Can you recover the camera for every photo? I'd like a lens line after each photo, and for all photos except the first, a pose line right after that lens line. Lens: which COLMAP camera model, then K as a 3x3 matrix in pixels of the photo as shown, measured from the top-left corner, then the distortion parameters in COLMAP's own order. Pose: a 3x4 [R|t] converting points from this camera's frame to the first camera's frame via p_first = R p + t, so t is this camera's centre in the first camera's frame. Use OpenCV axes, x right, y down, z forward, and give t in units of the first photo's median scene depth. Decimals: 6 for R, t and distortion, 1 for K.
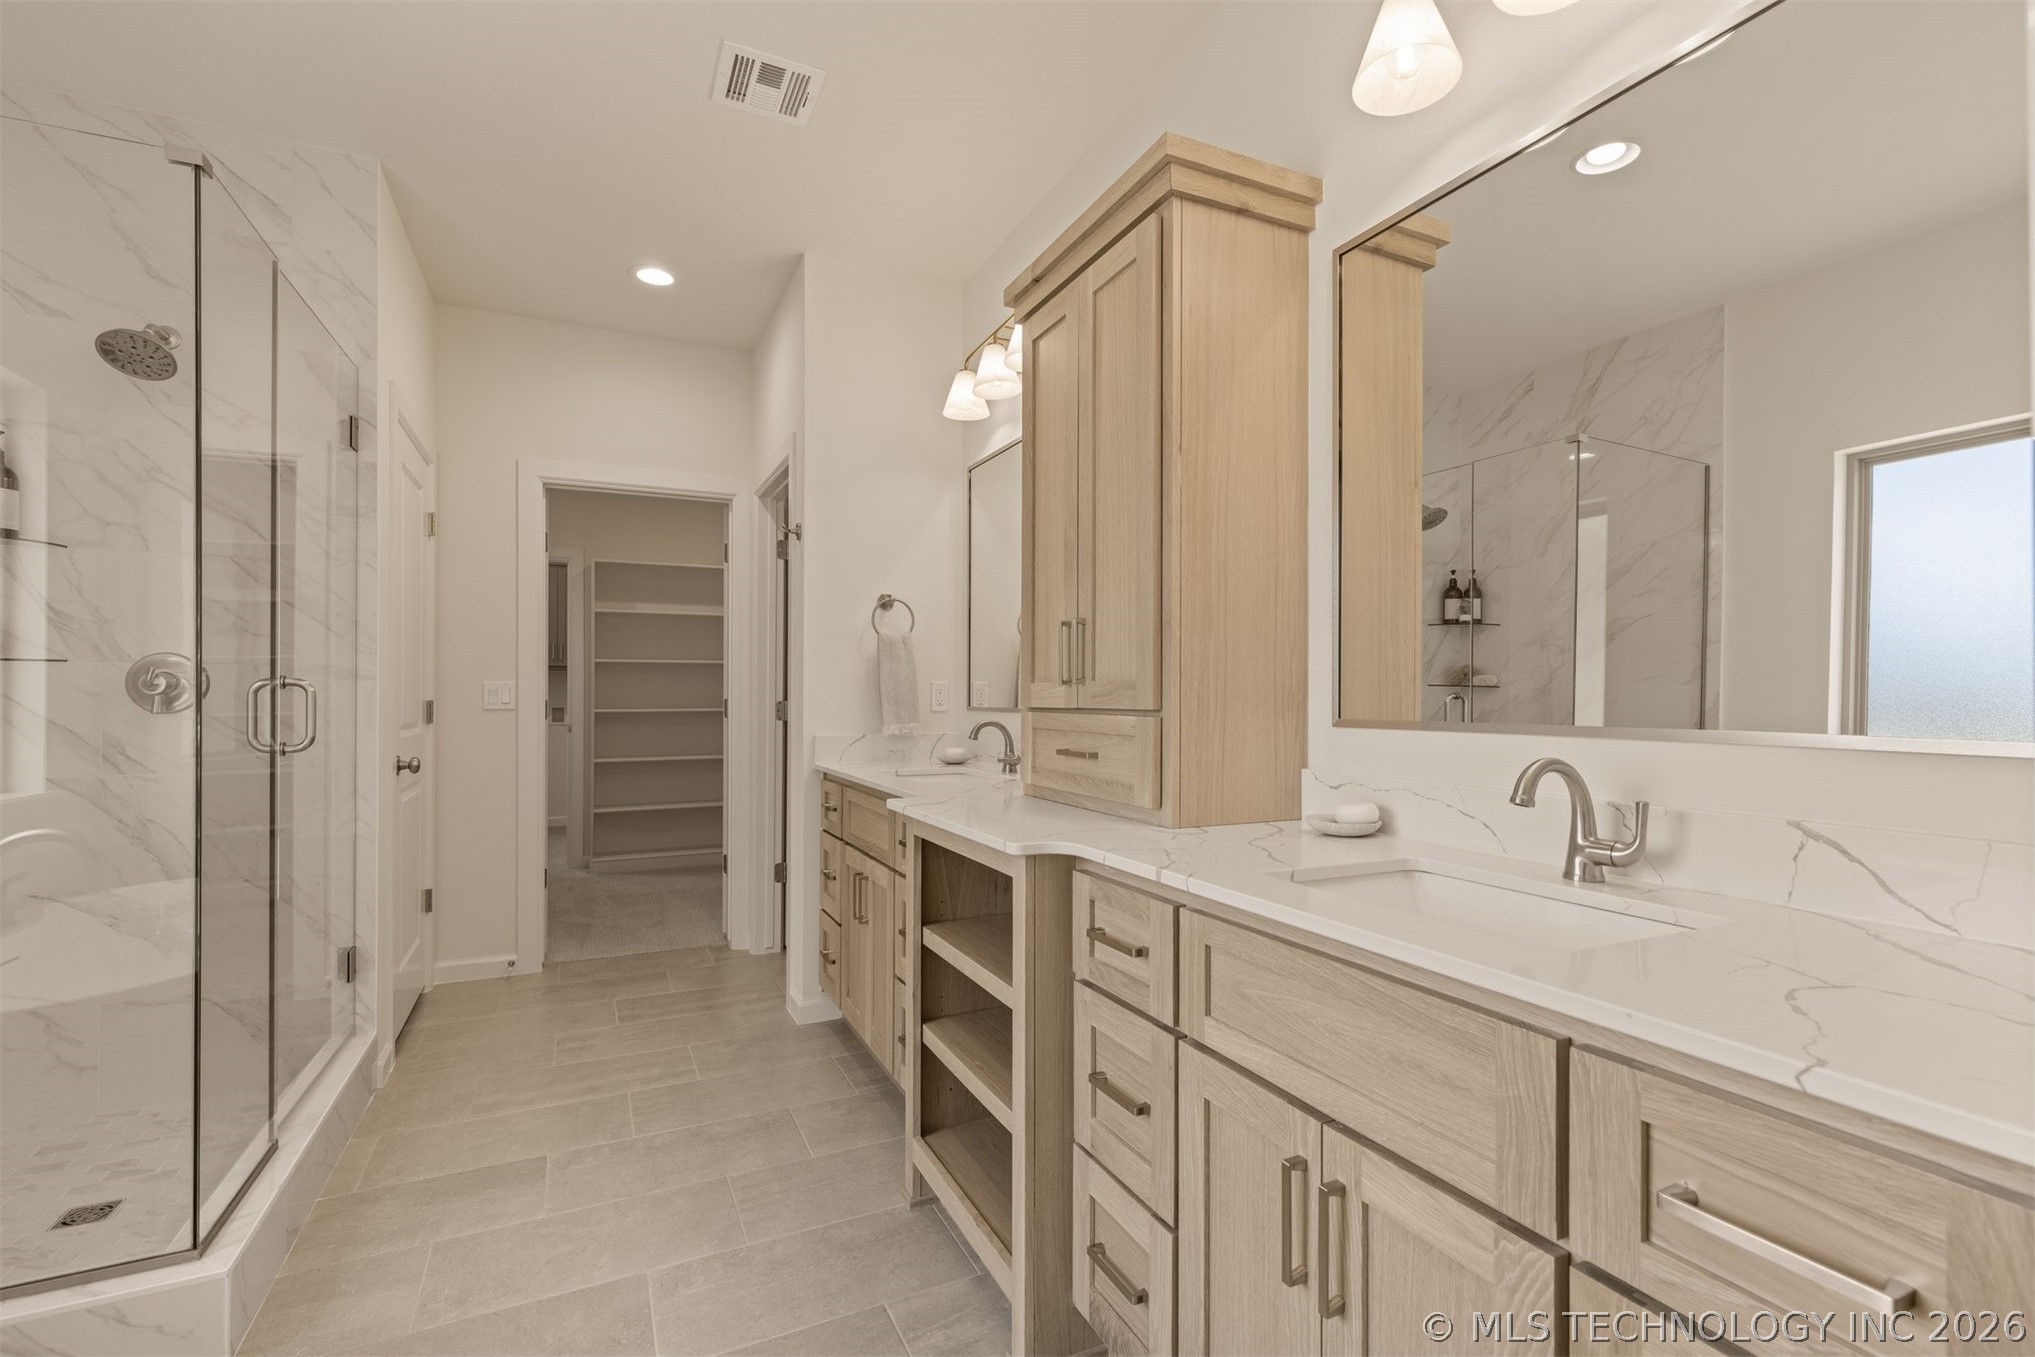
lens RADIAL K [[909.8, 0, 1018.5], [0, 909.8, 694.7], [0, 0, 1]] dist [0.007827, -0.001691]
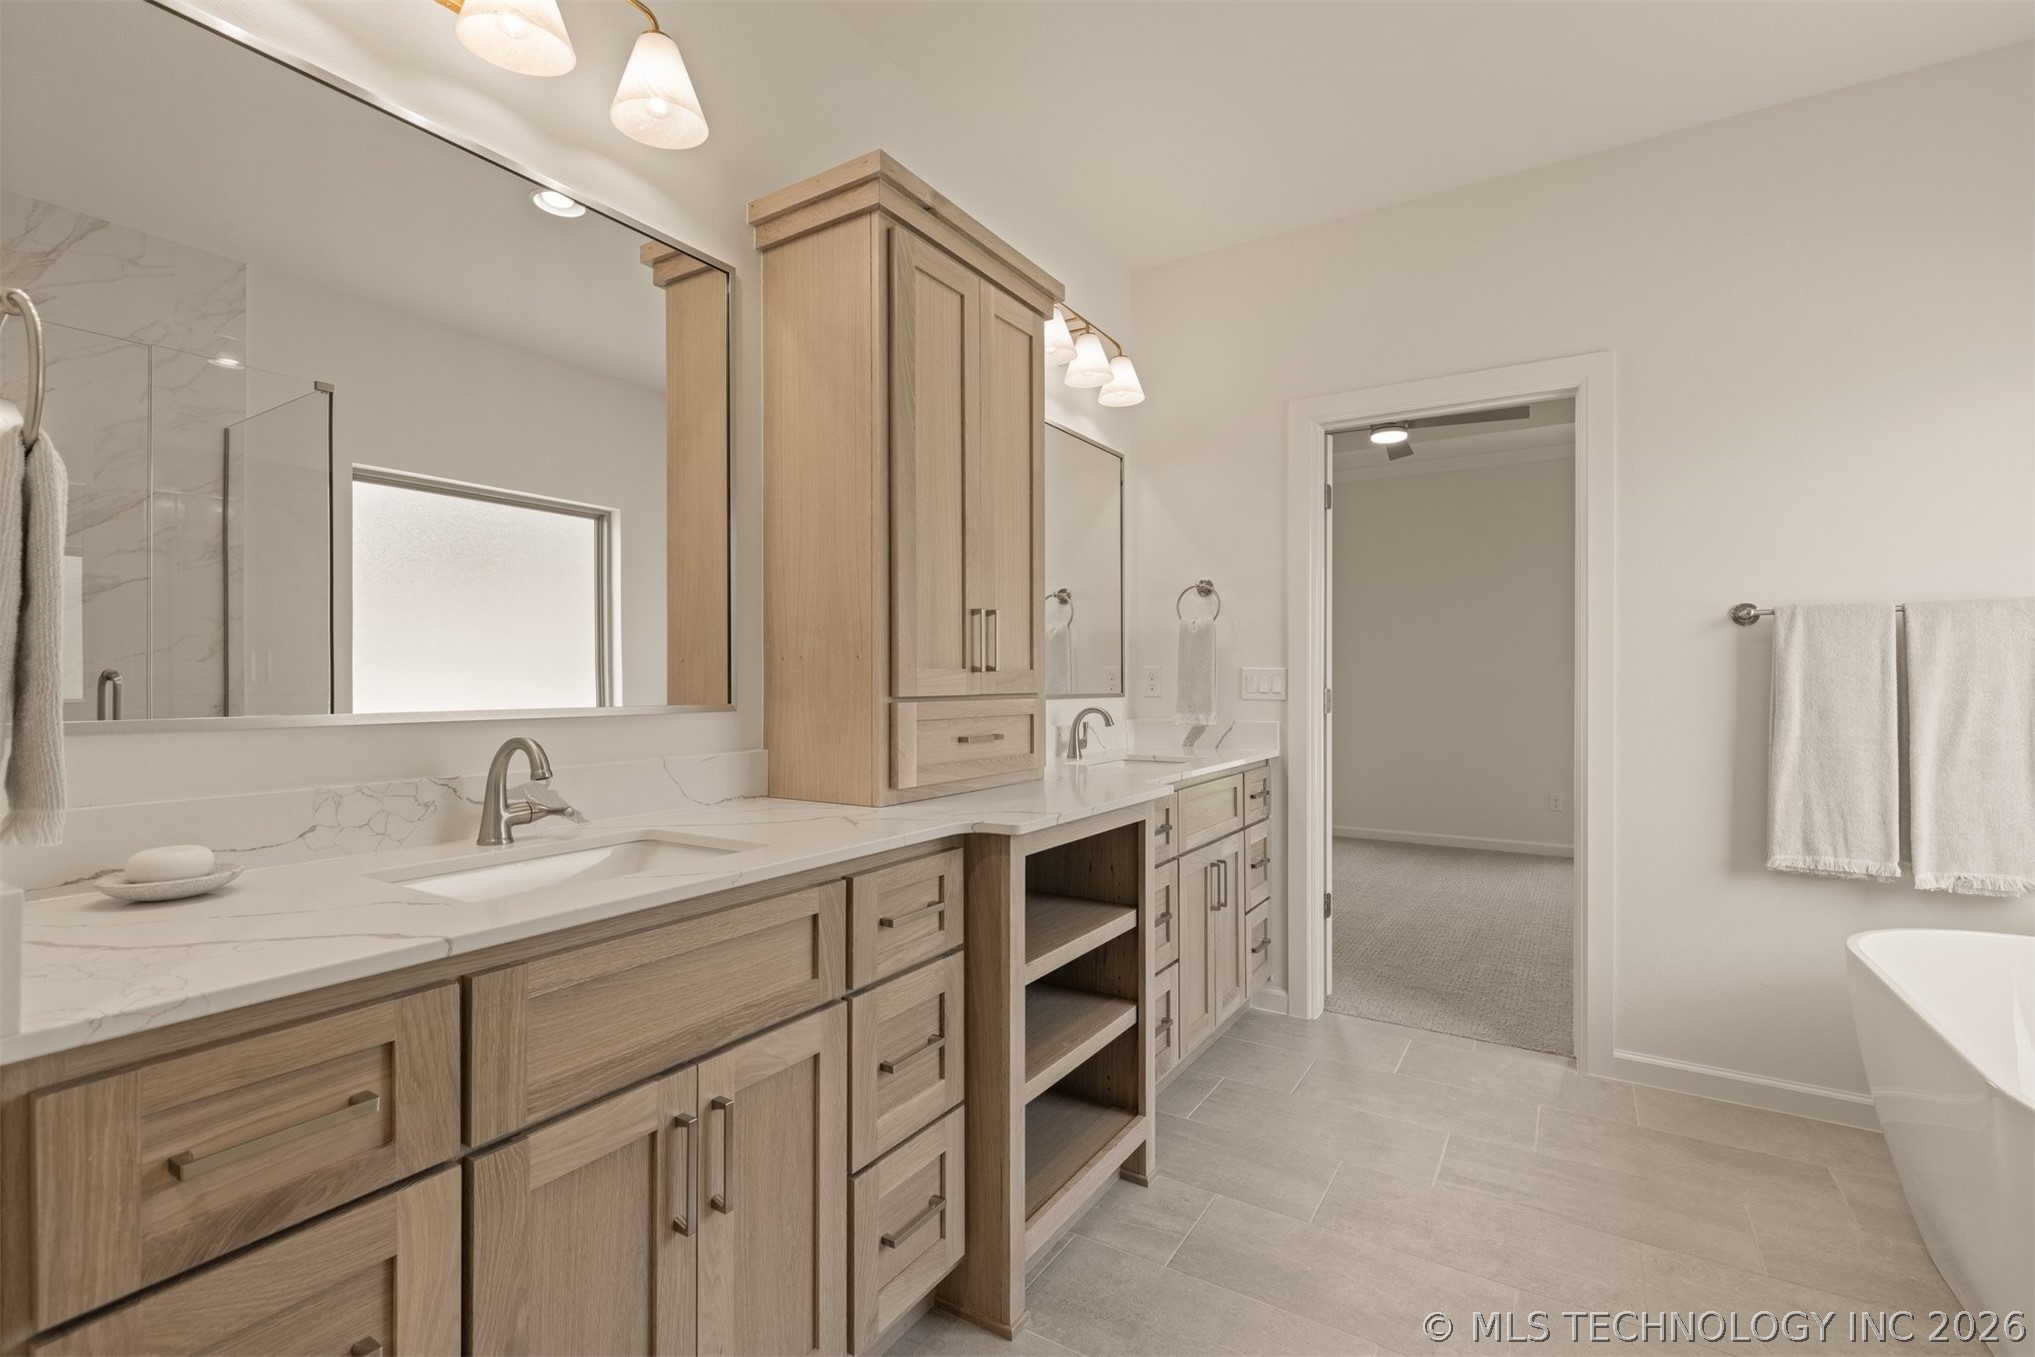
lens RADIAL K [[909.8, 0, 1018.7], [0, 909.8, 676.4], [0, 0, 1]] dist [0.007827, -0.001691]
pose [[-0.534149, -0.001450, 0.845389, -0.810819], [-0.004762, 0.999988, -0.001294, -0.004512], [-0.845377, -0.004717, -0.534149, 1.470851]]
